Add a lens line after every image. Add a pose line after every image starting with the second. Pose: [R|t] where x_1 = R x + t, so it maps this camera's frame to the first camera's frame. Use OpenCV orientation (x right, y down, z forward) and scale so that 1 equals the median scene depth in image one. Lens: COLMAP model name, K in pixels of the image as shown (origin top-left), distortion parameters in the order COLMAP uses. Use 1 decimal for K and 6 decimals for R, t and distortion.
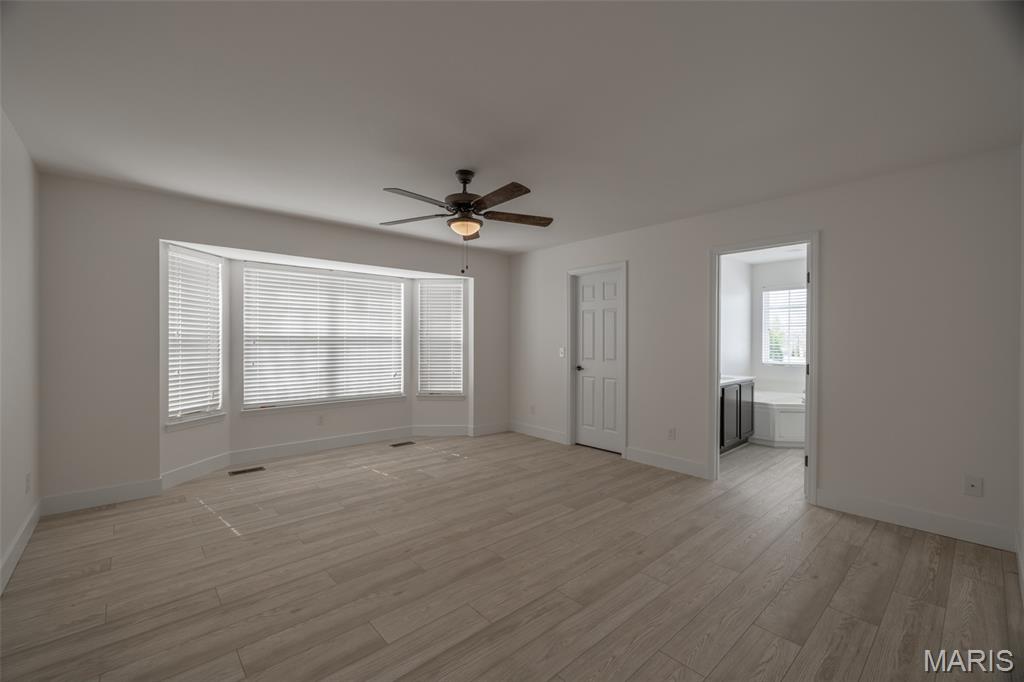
lens RADIAL K [[424.9, 0, 509.8], [0, 424.9, 343.5], [0, 0, 1]] dist [0.000476, -0.000260]
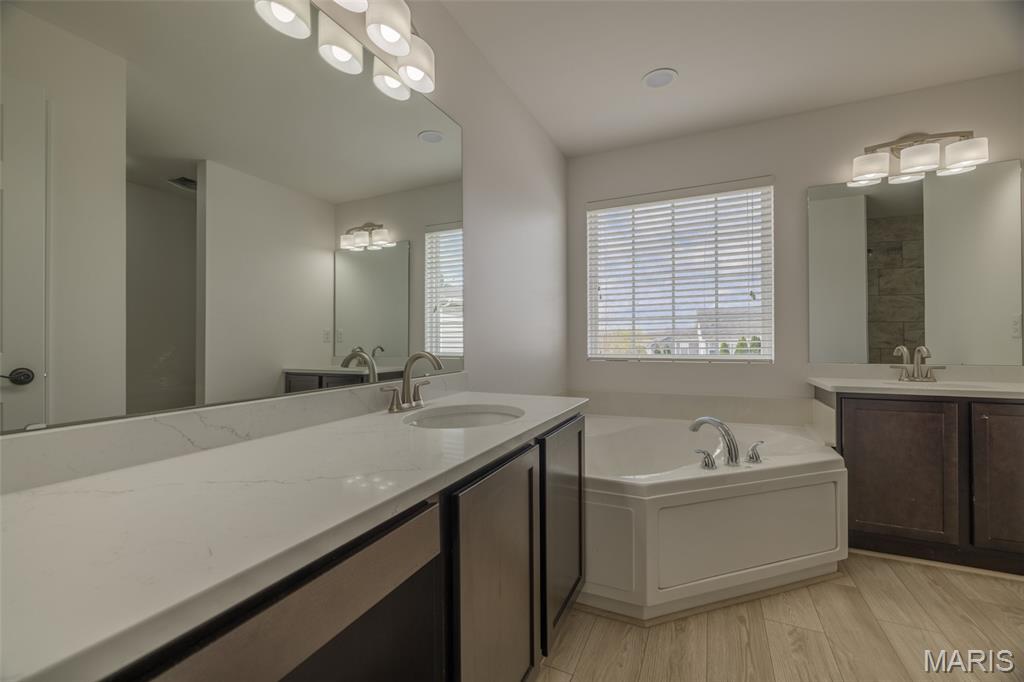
lens RADIAL K [[424.9, 0, 512.6], [0, 424.9, 339.8], [0, 0, 1]] dist [0.000476, -0.000260]
pose [[0.921328, -0.003981, 0.388765, 0.420178], [0.007714, 0.999938, -0.008041, 0.040208], [-0.388709, 0.010407, 0.921302, 0.758324]]
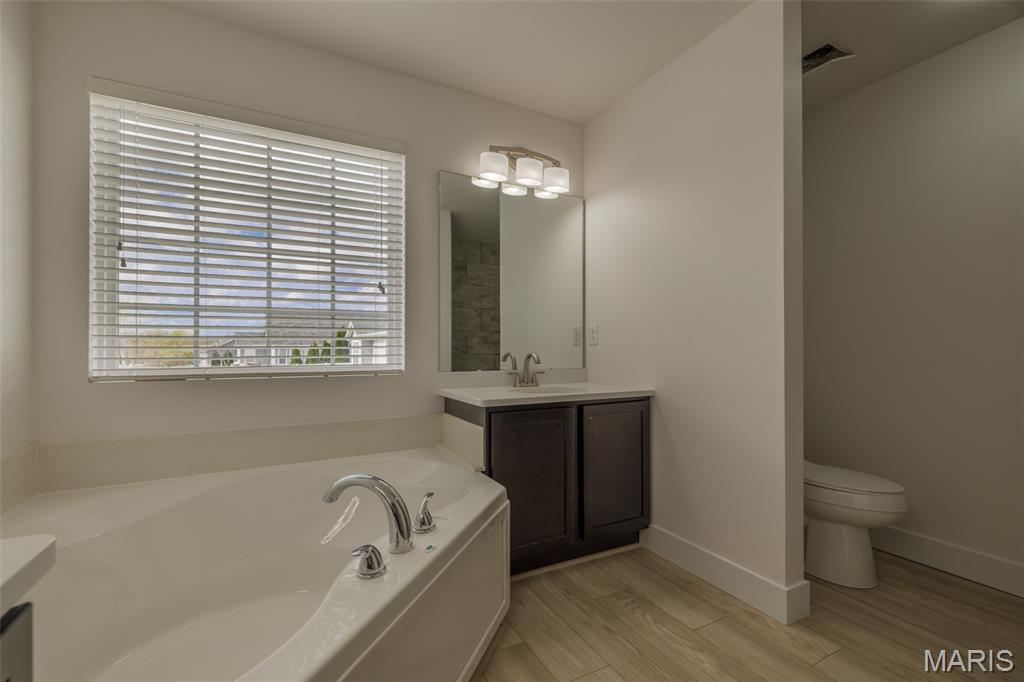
lens RADIAL K [[424.9, 0, 506.3], [0, 424.9, 345.4], [0, 0, 1]] dist [0.000476, -0.000260]
pose [[0.231218, 0.003331, 0.972896, 0.534221], [0.004517, 0.999980, -0.004498, 0.040991], [-0.972892, 0.005435, 0.231198, 0.923629]]
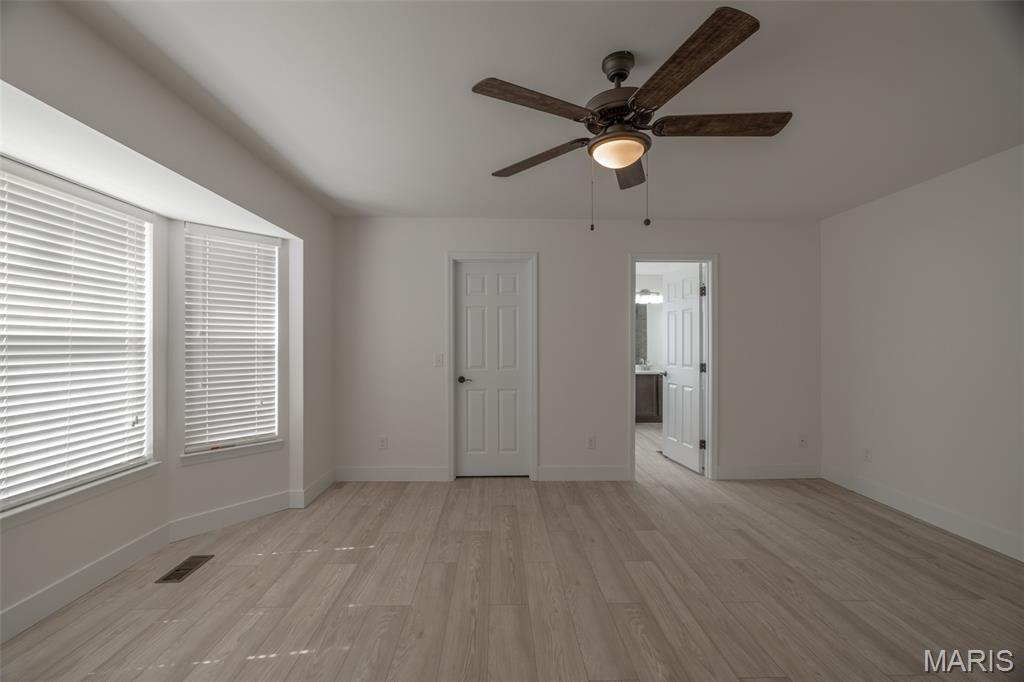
lens RADIAL K [[424.9, 0, 510.5], [0, 424.9, 344.0], [0, 0, 1]] dist [0.000476, -0.000260]
pose [[0.650028, -0.004614, 0.759897, -0.379505], [0.007829, 0.999969, -0.000625, -0.006414], [-0.759870, 0.006355, 0.650044, 0.428513]]
